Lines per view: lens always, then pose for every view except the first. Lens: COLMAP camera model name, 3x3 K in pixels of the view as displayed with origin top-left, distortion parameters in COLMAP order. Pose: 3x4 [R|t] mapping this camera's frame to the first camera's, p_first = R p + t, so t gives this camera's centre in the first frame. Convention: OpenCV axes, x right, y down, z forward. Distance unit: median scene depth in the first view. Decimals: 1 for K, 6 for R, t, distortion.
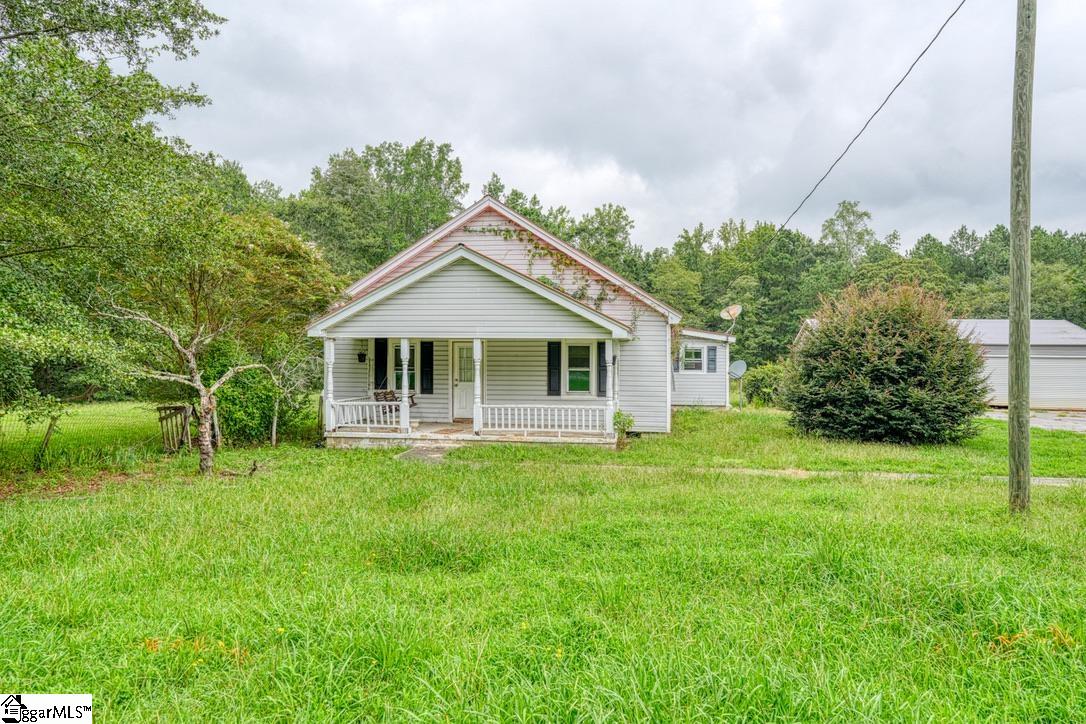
lens RADIAL K [[672.5, 0, 543.0], [0, 672.5, 362.0], [0, 0, 1]] dist [0.002771, 0.002684]
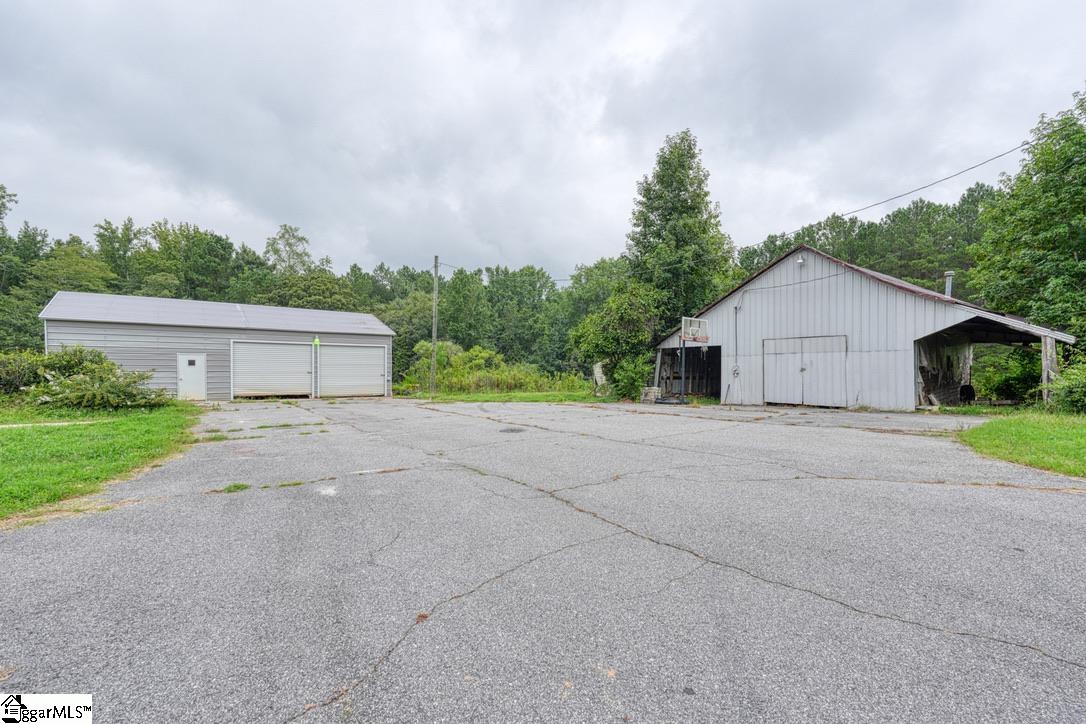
lens RADIAL K [[489.4, 0, 549.3], [0, 489.4, 372.7], [0, 0, 1]] dist [0.003453, 0.000344]
pose [[0.674959, -0.015133, 0.737700, 0.156316], [0.004221, 0.999852, 0.016649, 0.008567], [-0.737844, -0.008124, 0.674923, 0.103484]]
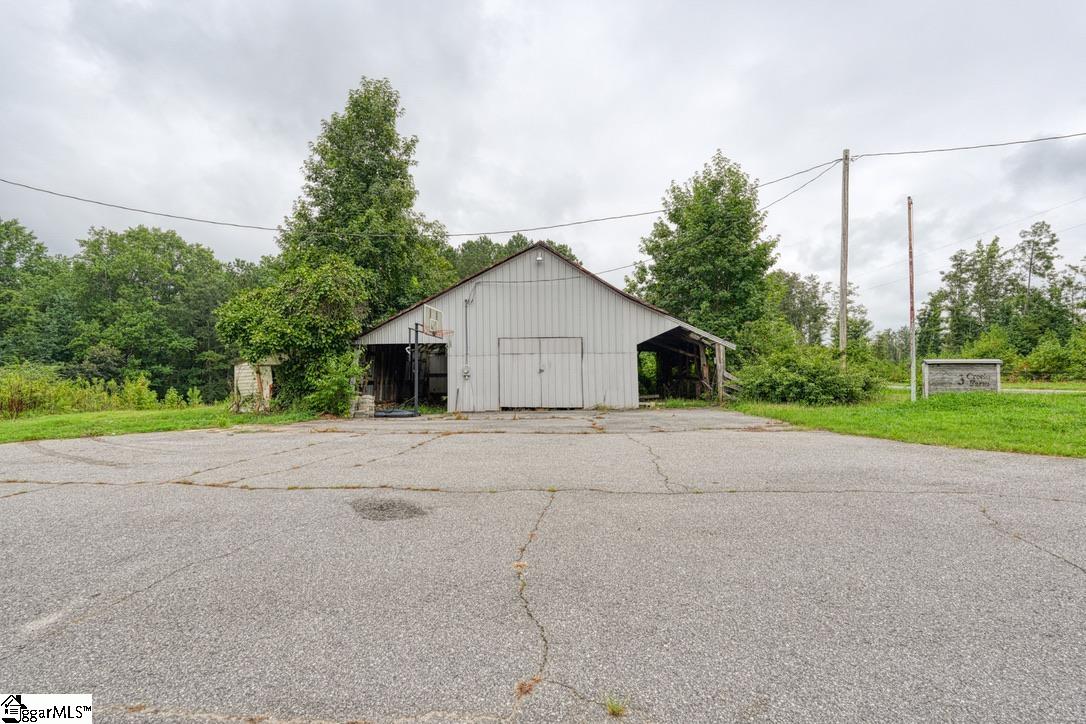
lens RADIAL K [[476.6, 0, 546.0], [0, 476.6, 358.4], [0, 0, 1]] dist [0.001678, 0.000130]
pose [[-0.113509, 0.021957, 0.993294, 0.186300], [0.000852, 0.999758, -0.022003, 0.010072], [-0.993537, -0.001651, -0.113500, 0.178028]]
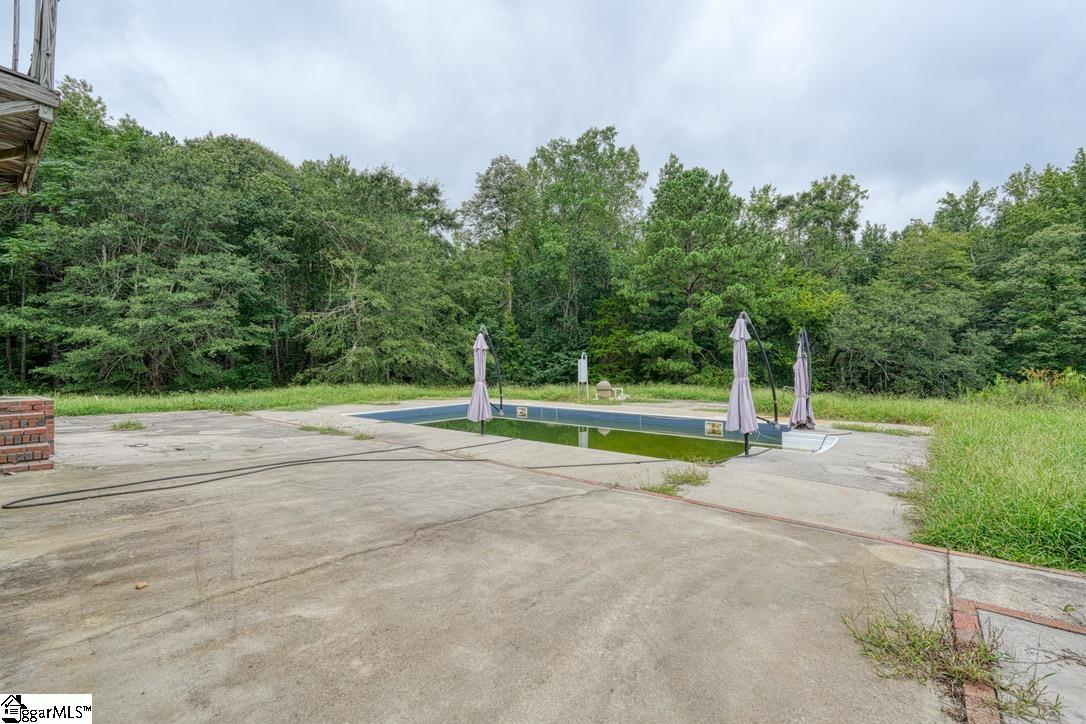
lens RADIAL K [[474.2, 0, 544.8], [0, 474.2, 361.6], [0, 0, 1]] dist [0.002864, -0.000206]
pose [[0.865179, -0.011009, -0.501343, 0.099517], [0.005480, 0.999907, -0.012499, 0.011793], [0.501434, 0.008066, 0.865158, 0.350583]]
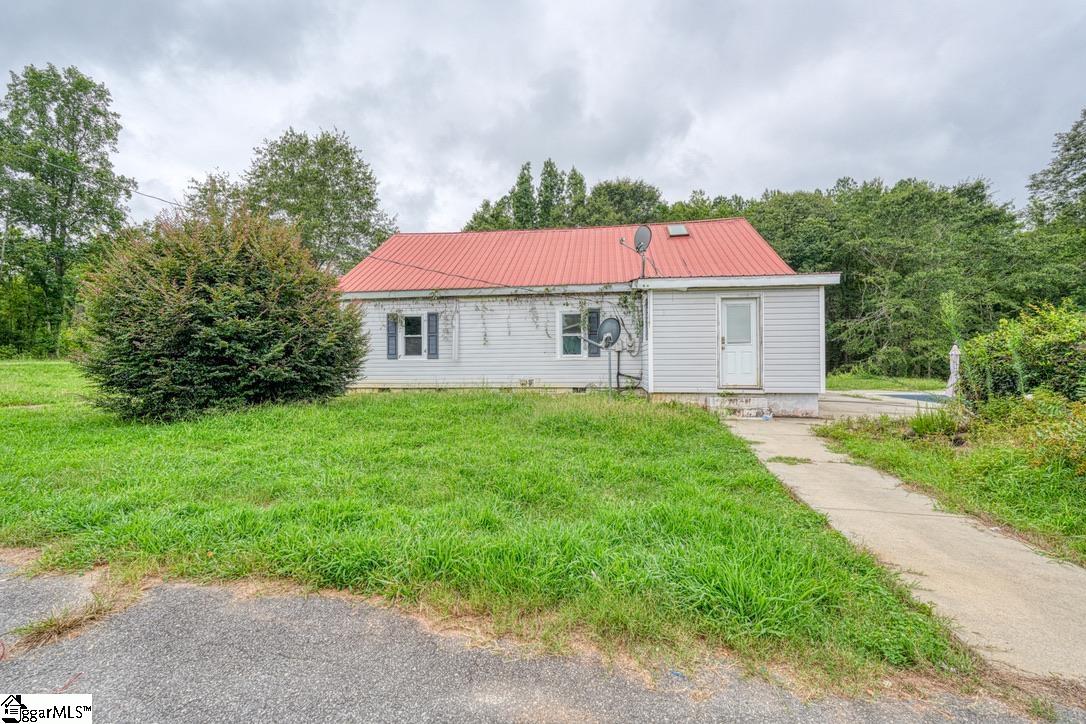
lens RADIAL K [[474.2, 0, 544.8], [0, 474.2, 361.6], [0, 0, 1]] dist [0.002864, -0.000206]
pose [[0.024927, -0.003013, -0.999685, 0.215047], [-0.005184, 0.999982, -0.003143, 0.011596], [0.999676, 0.005260, 0.024911, 0.272197]]
